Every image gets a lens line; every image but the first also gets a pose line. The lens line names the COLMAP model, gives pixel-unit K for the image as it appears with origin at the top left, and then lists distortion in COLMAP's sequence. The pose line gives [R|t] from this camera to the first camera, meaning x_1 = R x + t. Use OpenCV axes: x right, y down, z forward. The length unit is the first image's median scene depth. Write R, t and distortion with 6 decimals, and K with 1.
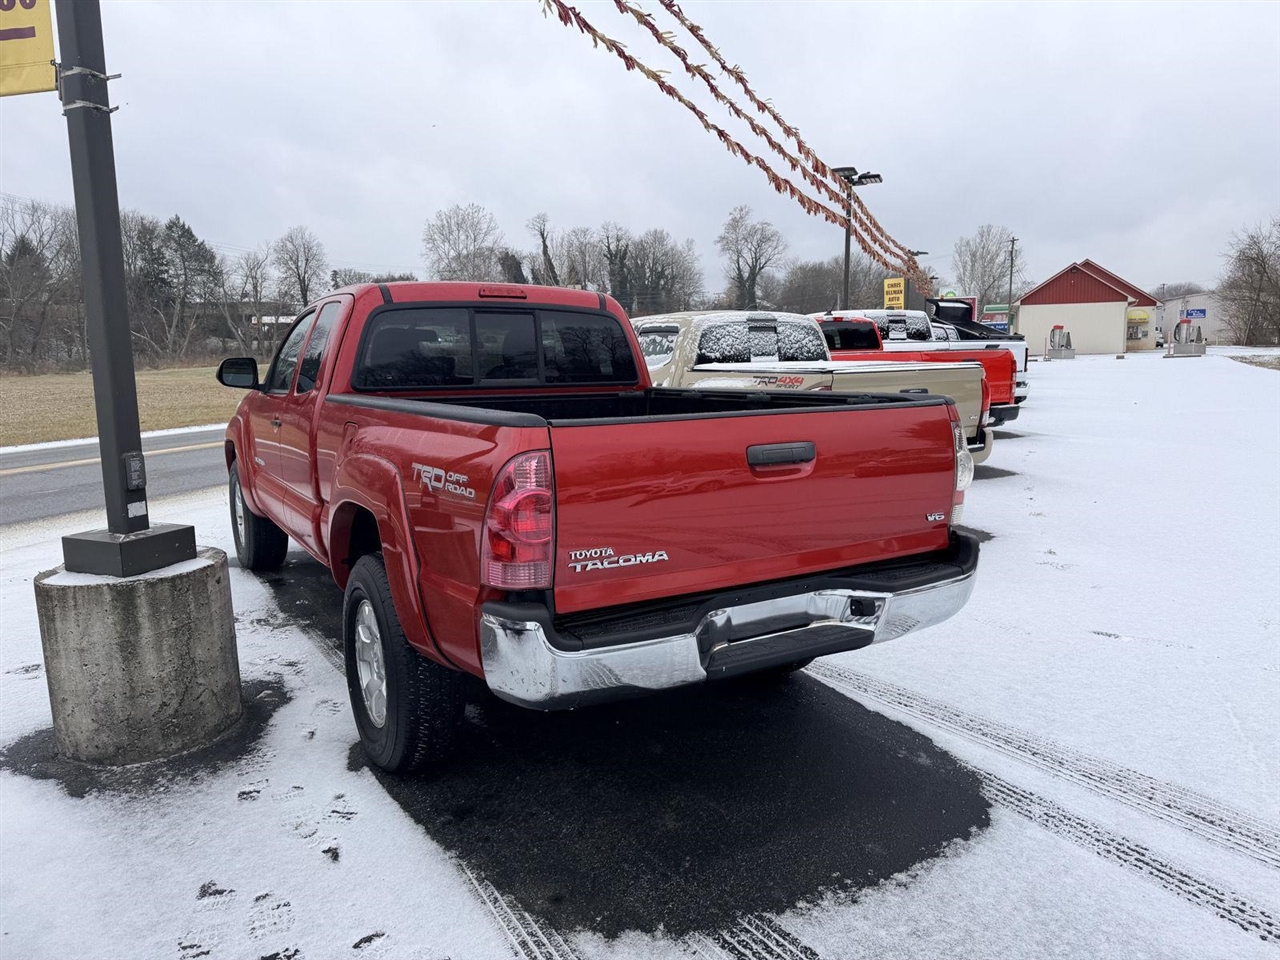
lens RADIAL K [[904.3, 0, 667.0], [0, 904.3, 480.4], [0, 0, 1]] dist [0.081718, -0.095605]
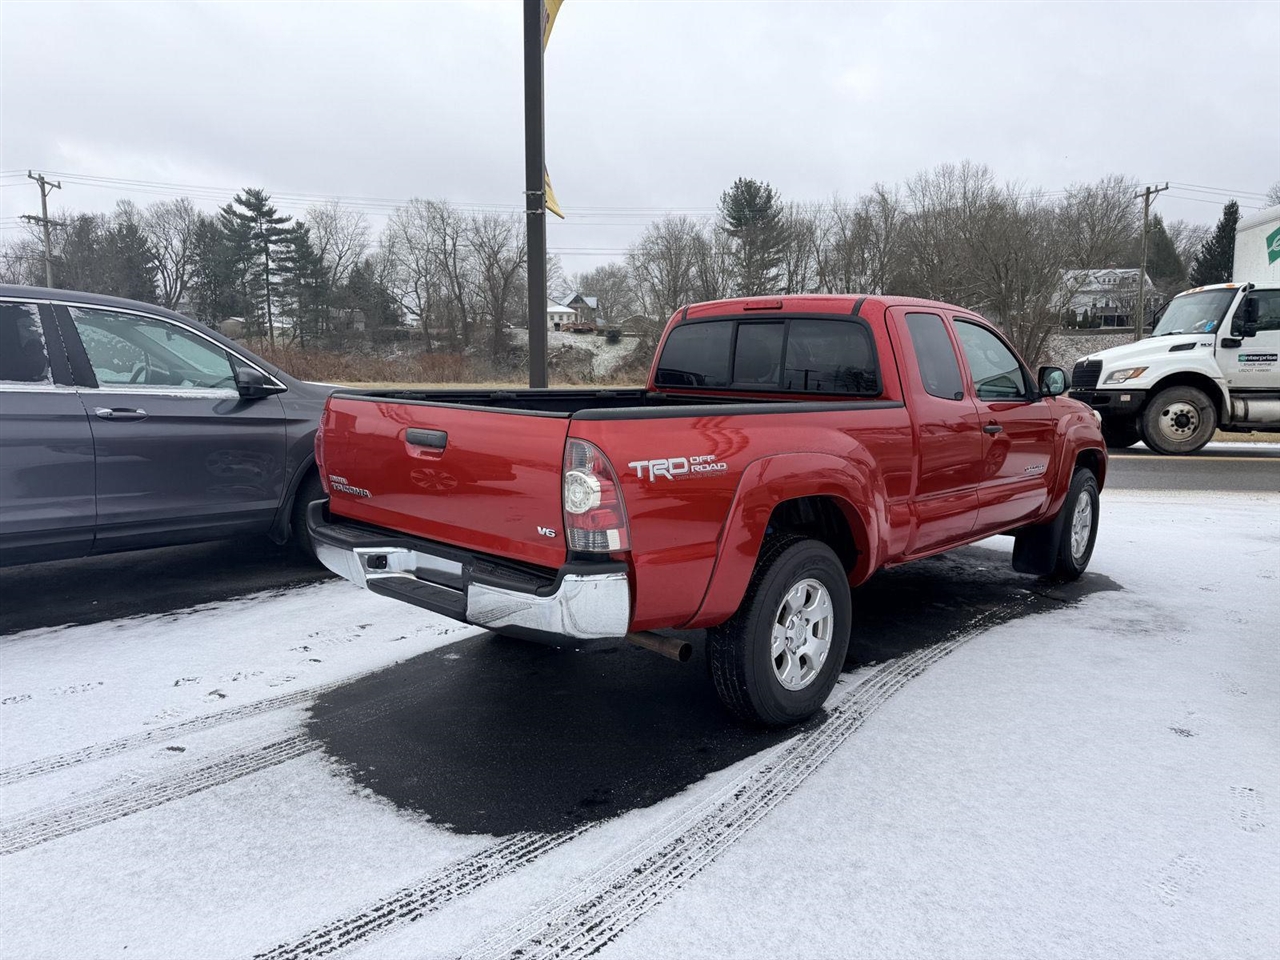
lens RADIAL K [[906.4, 0, 632.4], [0, 906.4, 494.4], [0, 0, 1]] dist [0.103746, -0.165779]
pose [[0.244659, 0.154654, -0.957196, 0.776927], [-0.150338, 0.981310, 0.120123, -0.080668], [0.957883, 0.114514, 0.263337, 0.525614]]
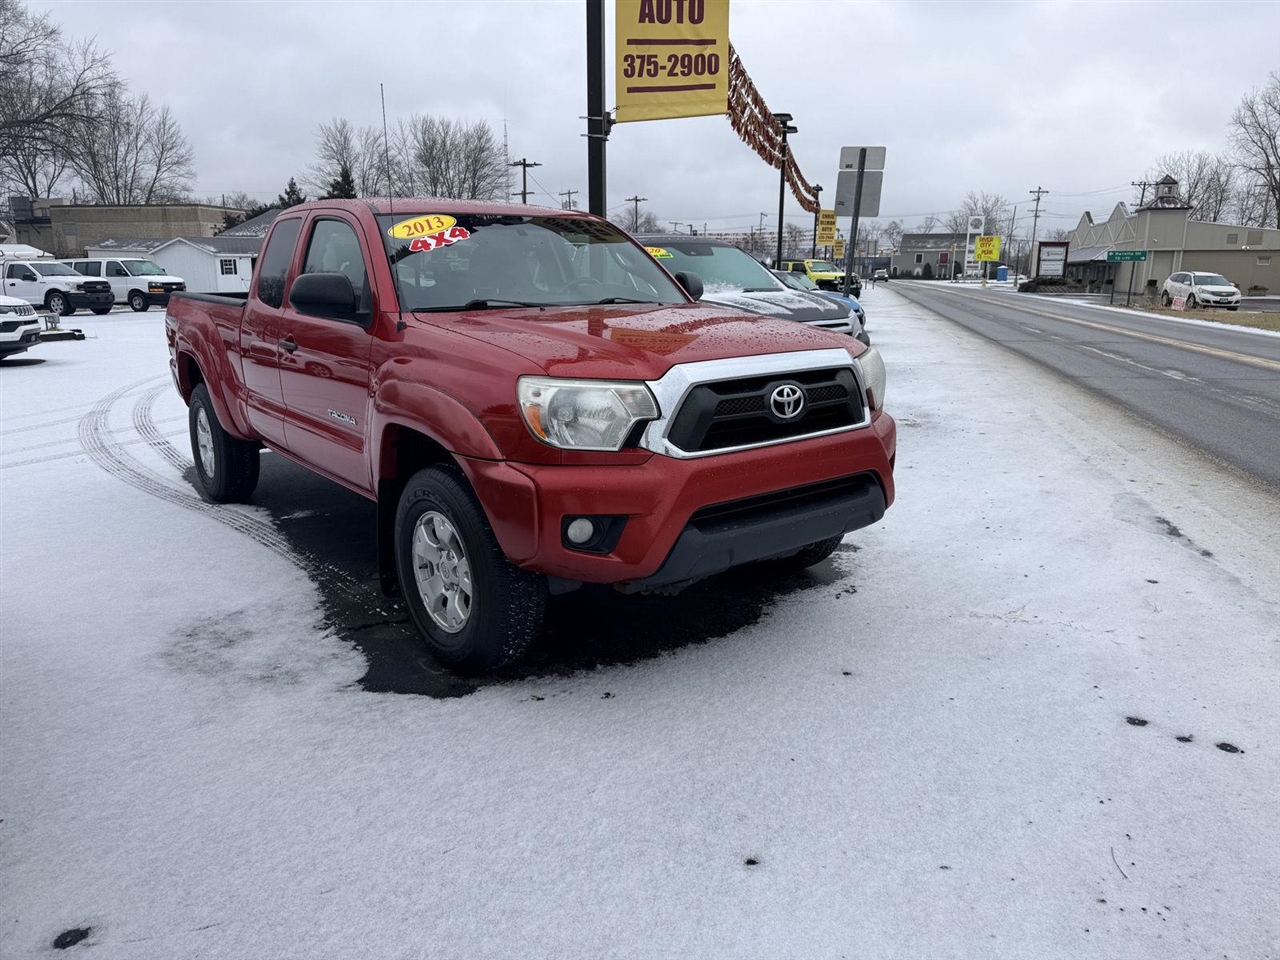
lens RADIAL K [[915.2, 0, 648.9], [0, 915.2, 479.2], [0, 0, 1]] dist [0.061901, -0.079435]
pose [[-0.995393, 0.035976, -0.088871, -0.362287], [0.000603, 0.929263, 0.369419, -0.300881], [0.095875, 0.367664, -0.925003, 2.070253]]
